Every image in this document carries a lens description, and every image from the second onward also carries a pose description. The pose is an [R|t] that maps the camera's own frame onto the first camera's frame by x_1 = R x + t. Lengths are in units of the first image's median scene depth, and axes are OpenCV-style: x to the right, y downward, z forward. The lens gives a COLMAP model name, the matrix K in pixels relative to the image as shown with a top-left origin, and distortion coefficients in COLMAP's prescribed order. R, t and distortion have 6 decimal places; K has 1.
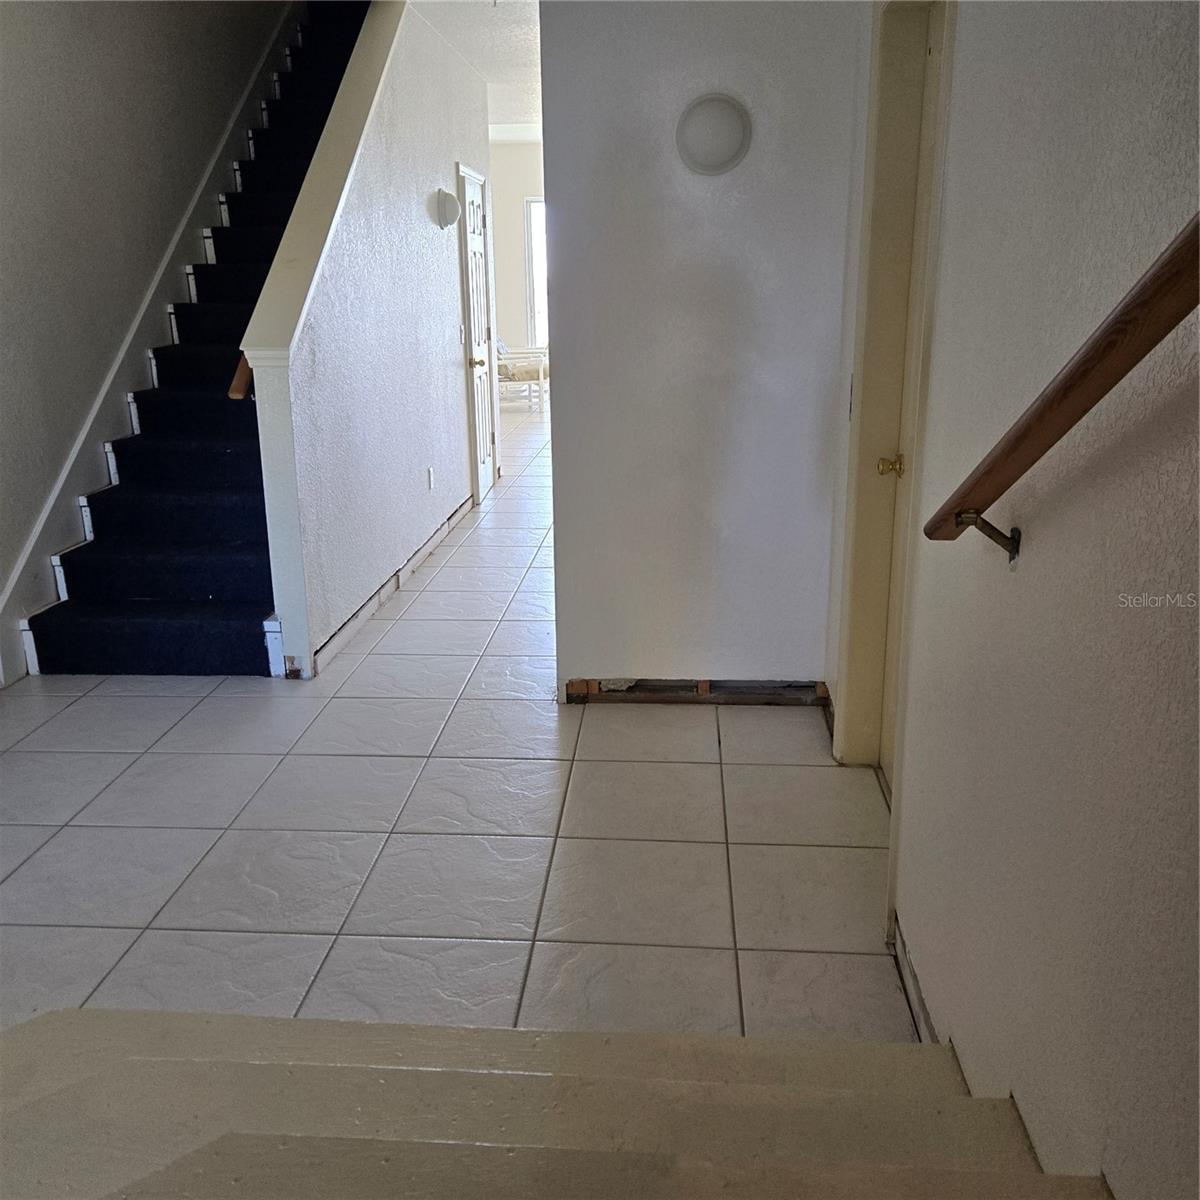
lens RADIAL K [[1079.4, 0, 598.8], [0, 1079.4, 592.4], [0, 0, 1]] dist [0.075224, -0.060486]
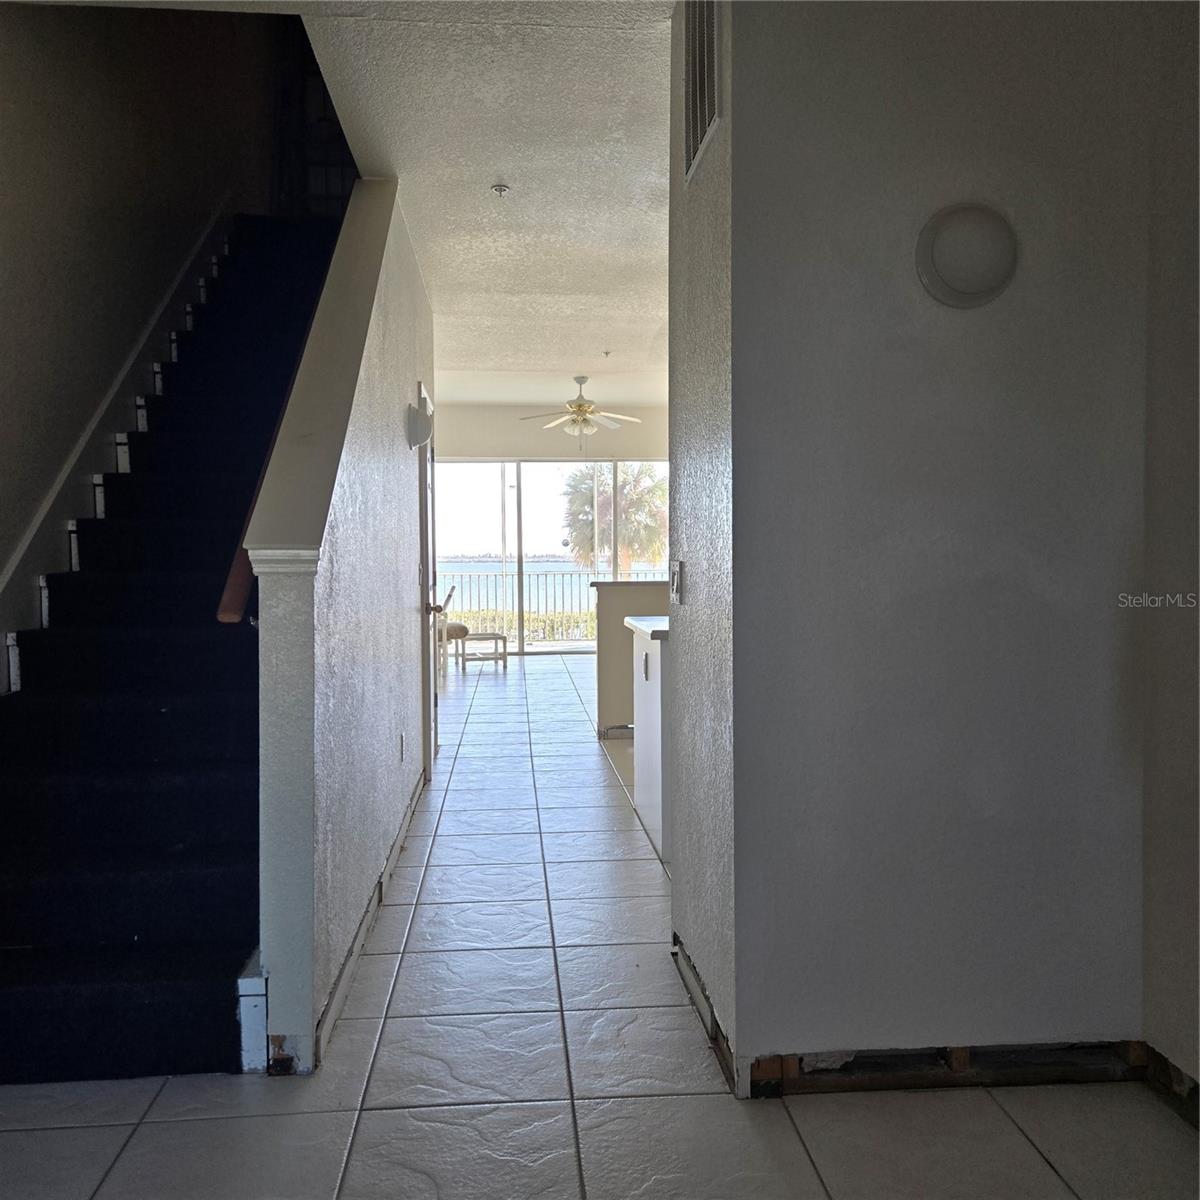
lens RADIAL K [[1079.4, 0, 588.1], [0, 1079.4, 613.4], [0, 0, 1]] dist [0.075224, -0.060486]
pose [[0.988443, 0.000775, 0.151589, -0.204773], [0.034197, 0.973070, -0.227958, -0.026464], [-0.147683, 0.230508, 0.961798, 0.322672]]
